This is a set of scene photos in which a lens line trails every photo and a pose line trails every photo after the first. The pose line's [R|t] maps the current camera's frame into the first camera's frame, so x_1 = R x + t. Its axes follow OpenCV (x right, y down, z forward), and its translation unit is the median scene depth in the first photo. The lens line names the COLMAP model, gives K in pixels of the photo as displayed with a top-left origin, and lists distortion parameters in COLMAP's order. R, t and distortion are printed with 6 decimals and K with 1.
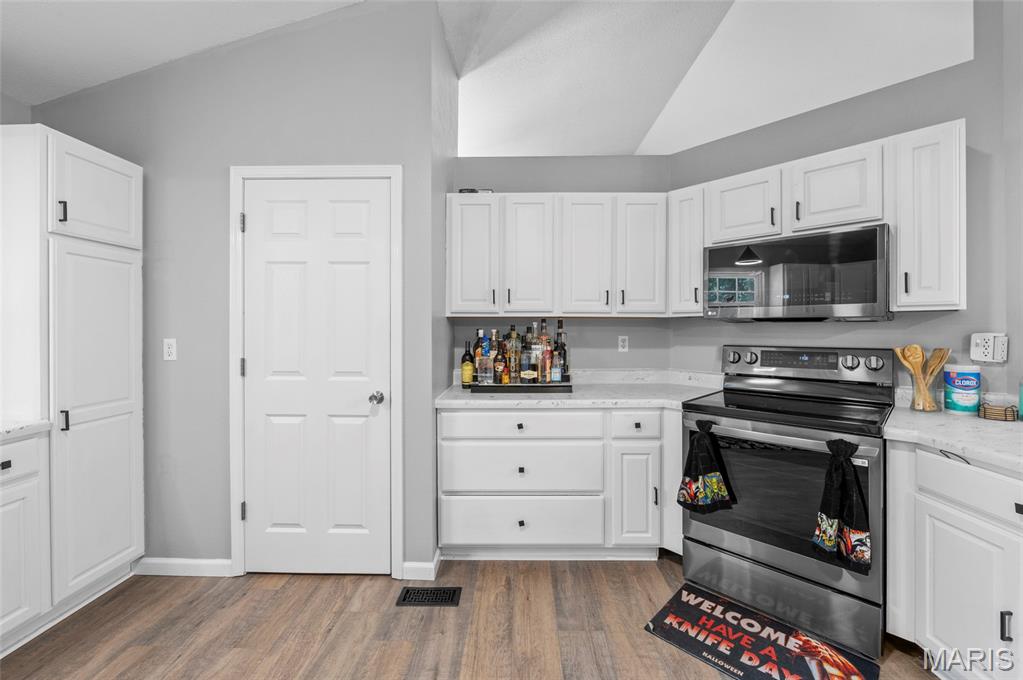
lens RADIAL K [[405.4, 0, 514.7], [0, 405.4, 330.7], [0, 0, 1]] dist [-0.000074, -0.000123]
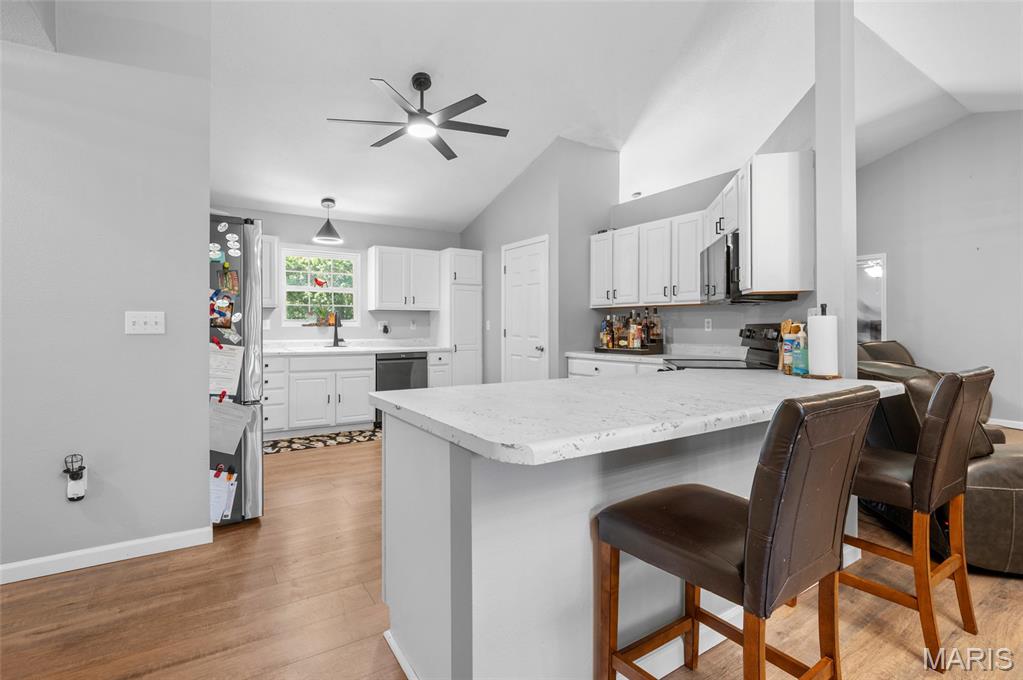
lens RADIAL K [[449.9, 0, 511.5], [0, 449.9, 331.5], [0, 0, 1]] dist [-0.008013, 0.000541]
pose [[0.589822, 0.010382, -0.807466, 1.199695], [-0.006823, 0.999946, 0.007873, 0.052503], [0.807504, 0.000866, 0.589861, -0.395390]]
